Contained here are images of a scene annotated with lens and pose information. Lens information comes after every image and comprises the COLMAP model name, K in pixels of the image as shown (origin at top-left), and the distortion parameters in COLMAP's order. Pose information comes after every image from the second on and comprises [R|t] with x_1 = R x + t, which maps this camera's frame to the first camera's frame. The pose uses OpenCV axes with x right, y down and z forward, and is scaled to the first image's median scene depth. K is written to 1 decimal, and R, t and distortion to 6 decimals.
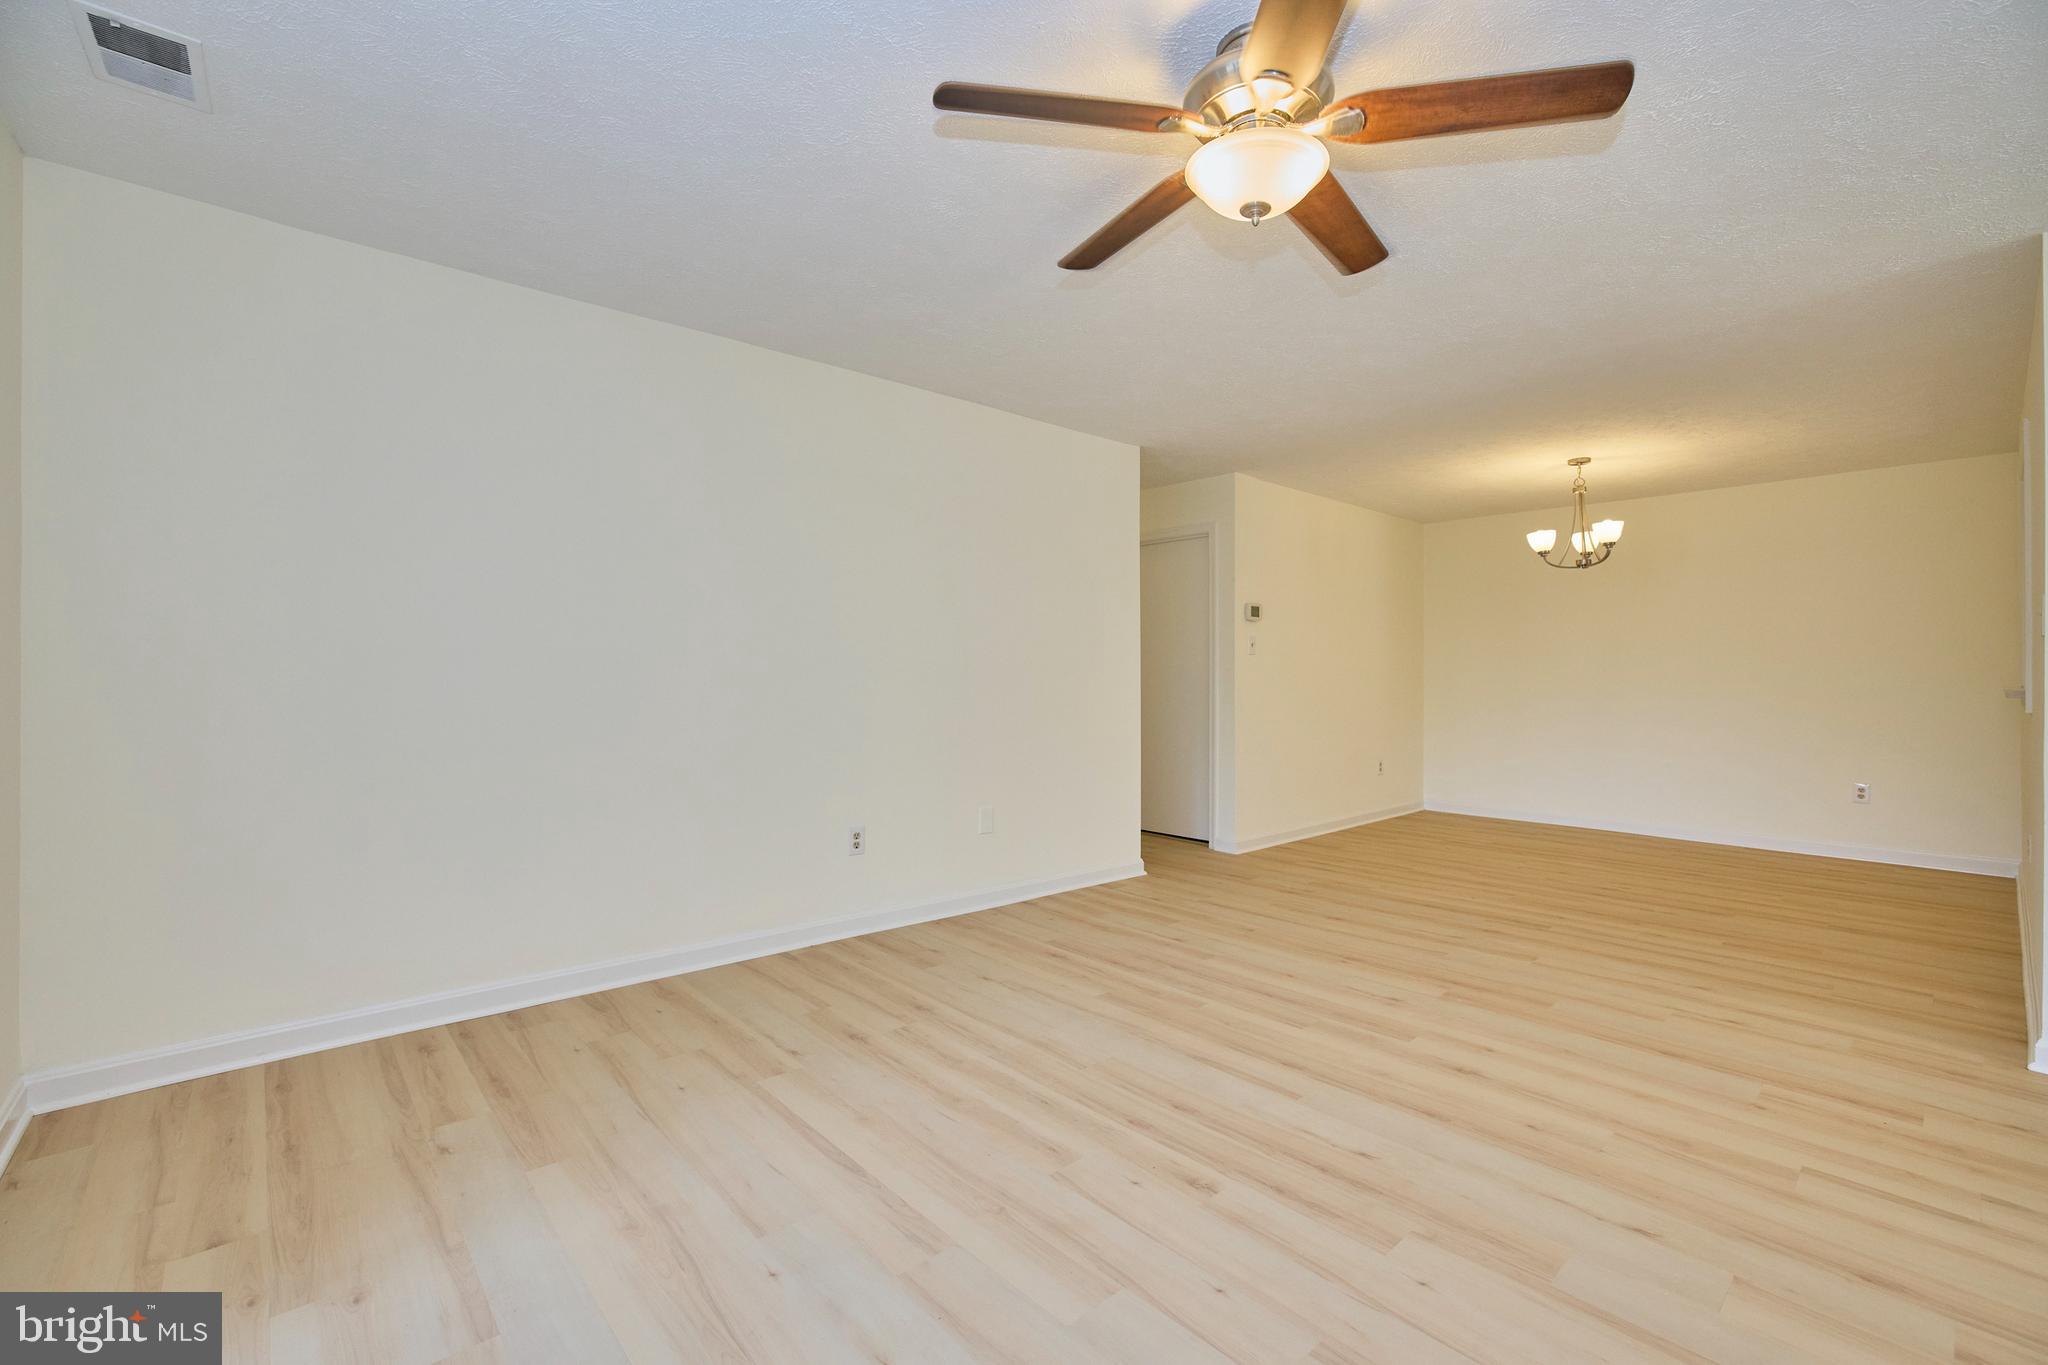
lens RADIAL K [[874.7, 0, 1031.5], [0, 874.7, 687.1], [0, 0, 1]] dist [-0.050730, 0.018727]
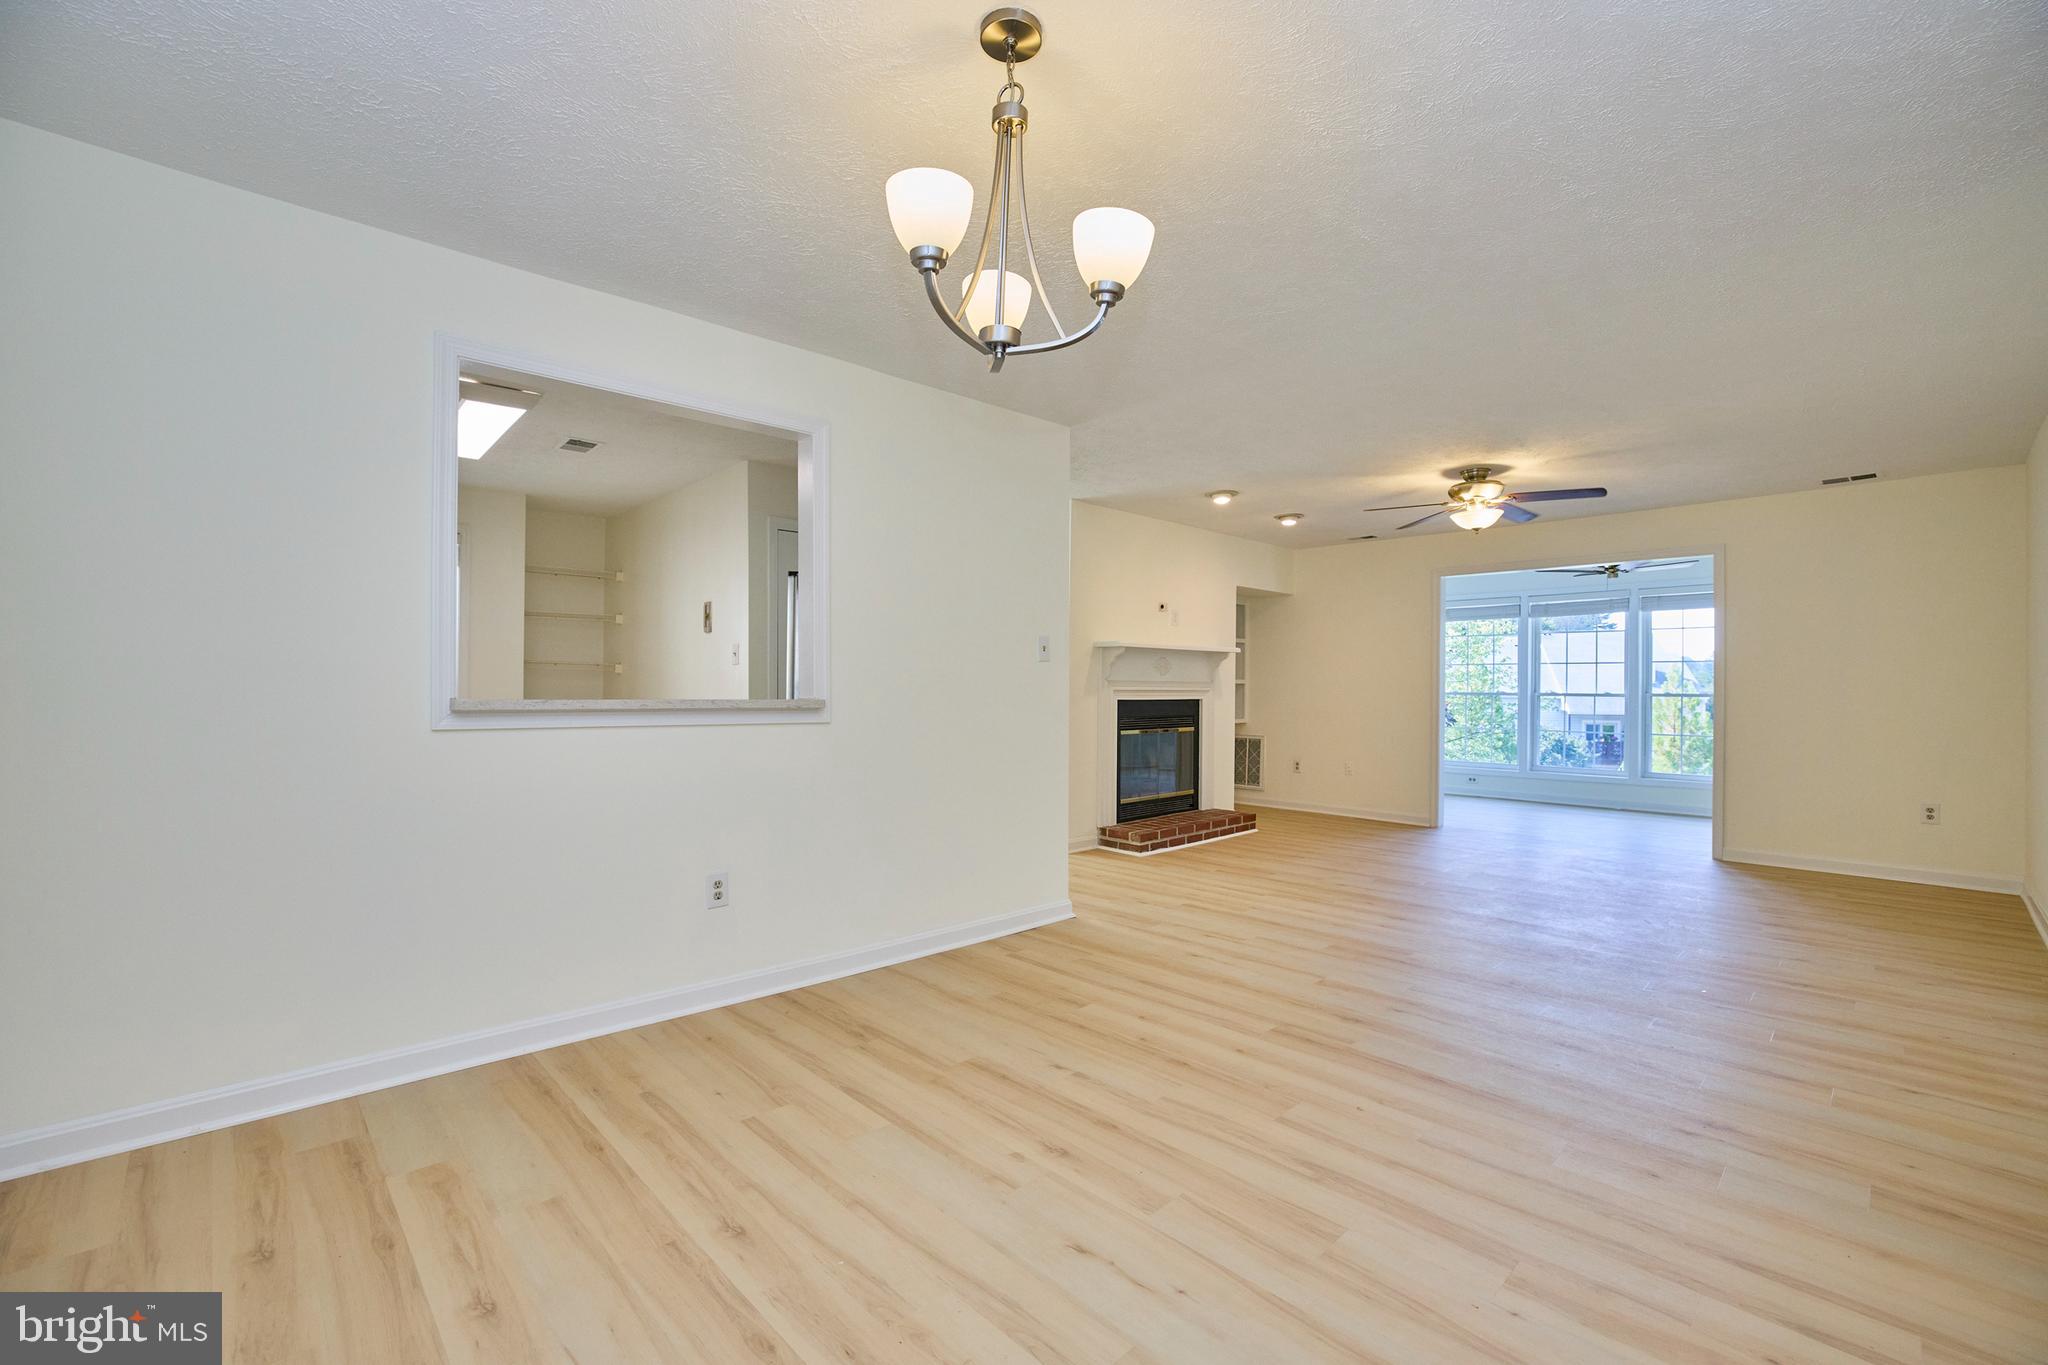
lens RADIAL K [[874.7, 0, 1031.5], [0, 874.7, 687.1], [0, 0, 1]] dist [-0.050730, 0.018727]
pose [[-0.999373, -0.010165, -0.033903, 1.126827], [-0.010661, 0.999839, 0.014461, -0.034424], [0.033750, 0.014813, -0.999321, 2.330477]]
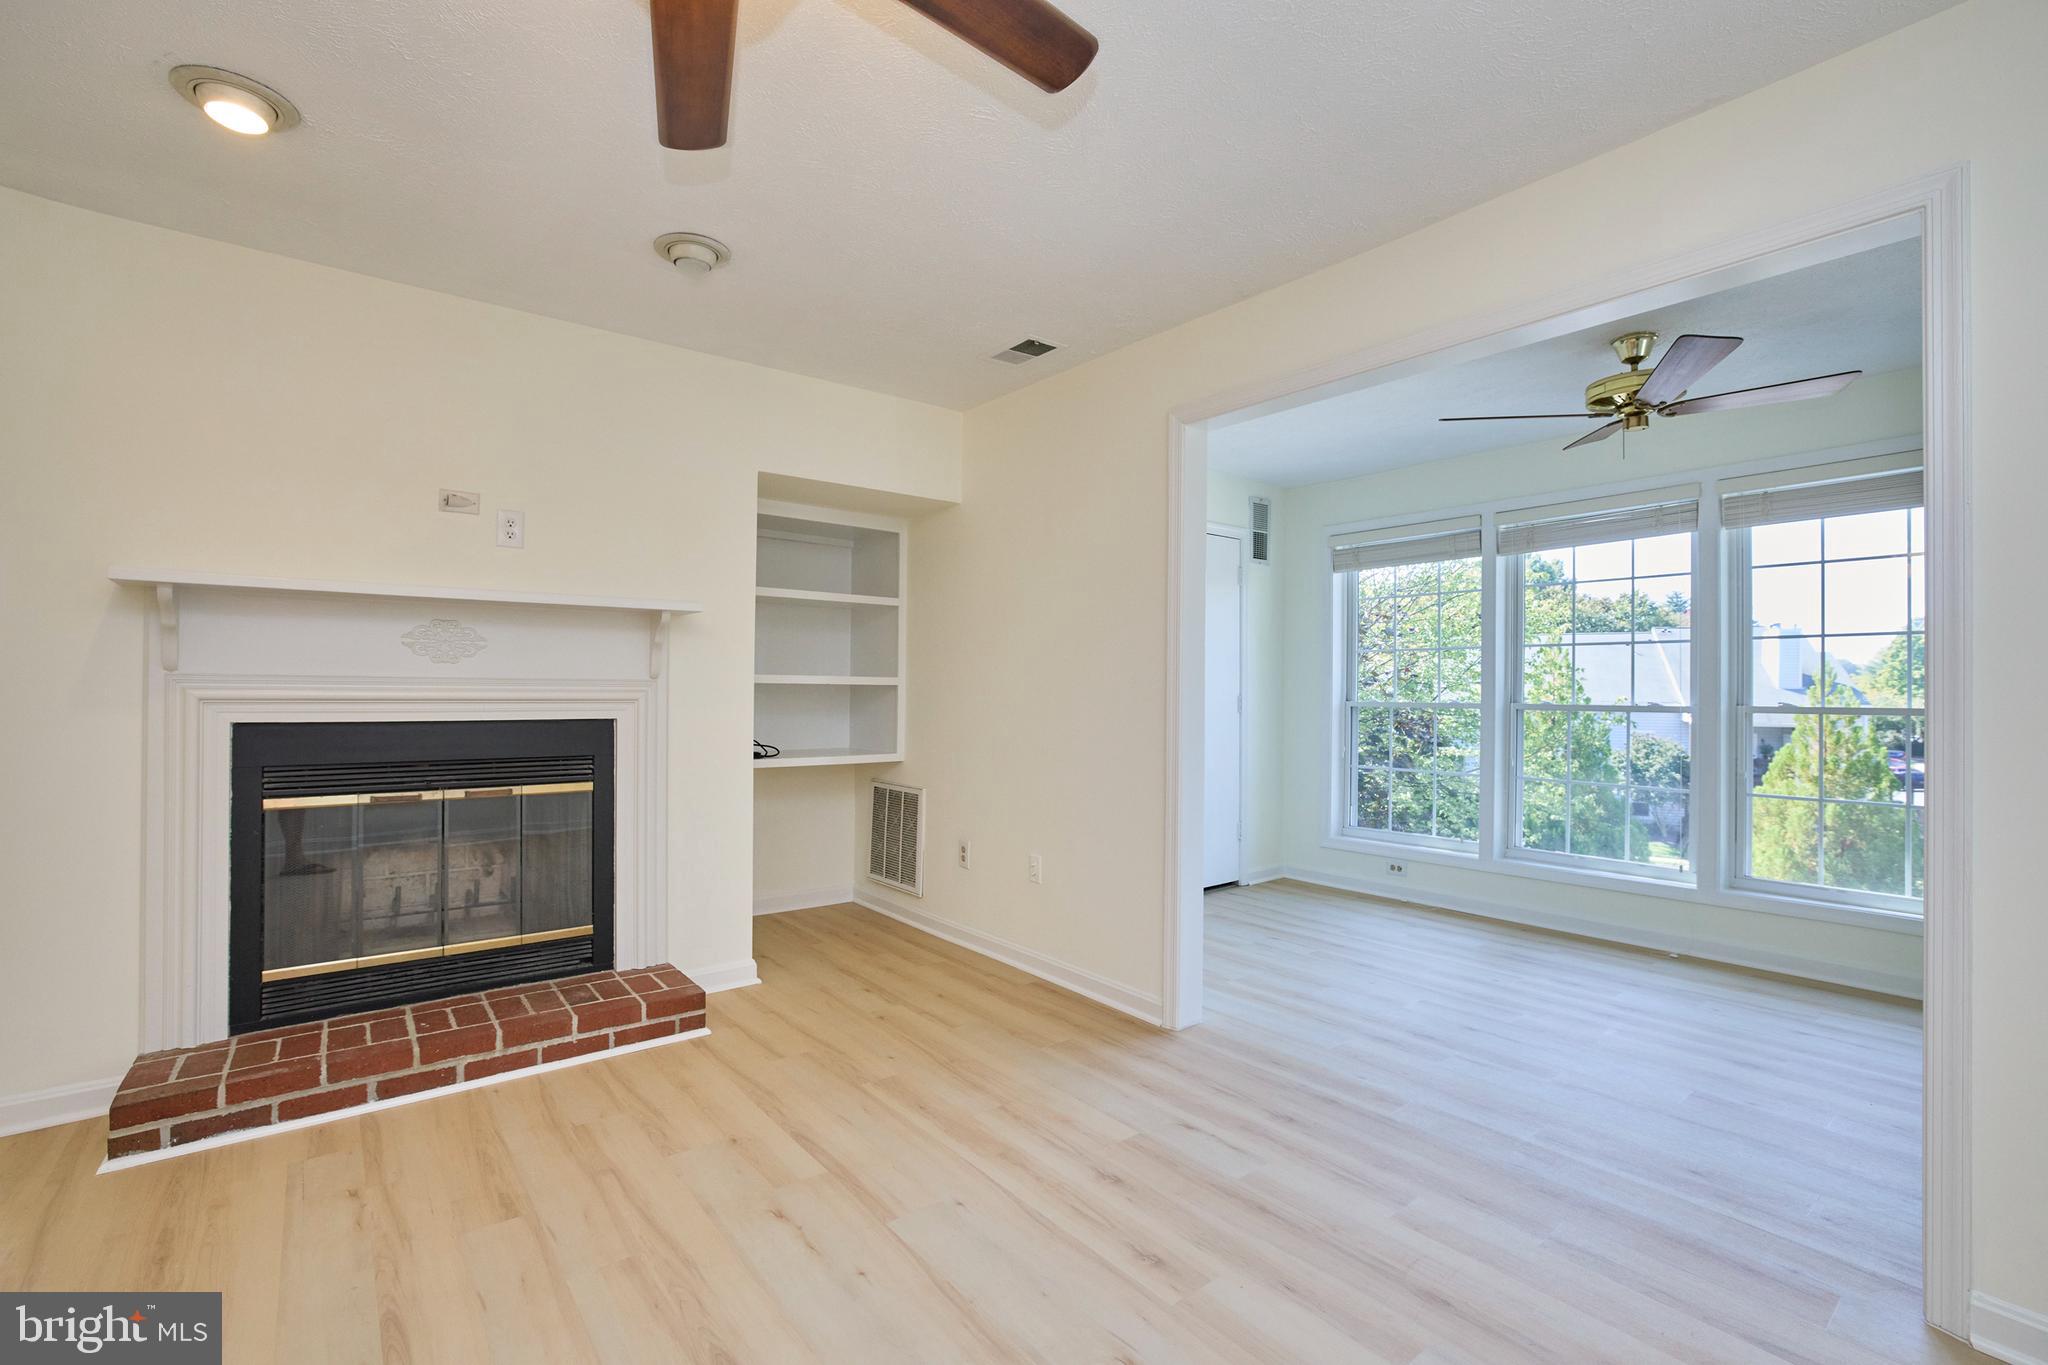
lens RADIAL K [[904.0, 0, 1024.0], [0, 904.0, 682.5], [0, 0, 1]] dist [-0.046532, 0.020251]
pose [[-0.998085, -0.010059, 0.061030, -0.006164], [-0.009844, 0.999944, 0.003832, -0.024063], [-0.061065, 0.003224, -0.998129, 0.968824]]
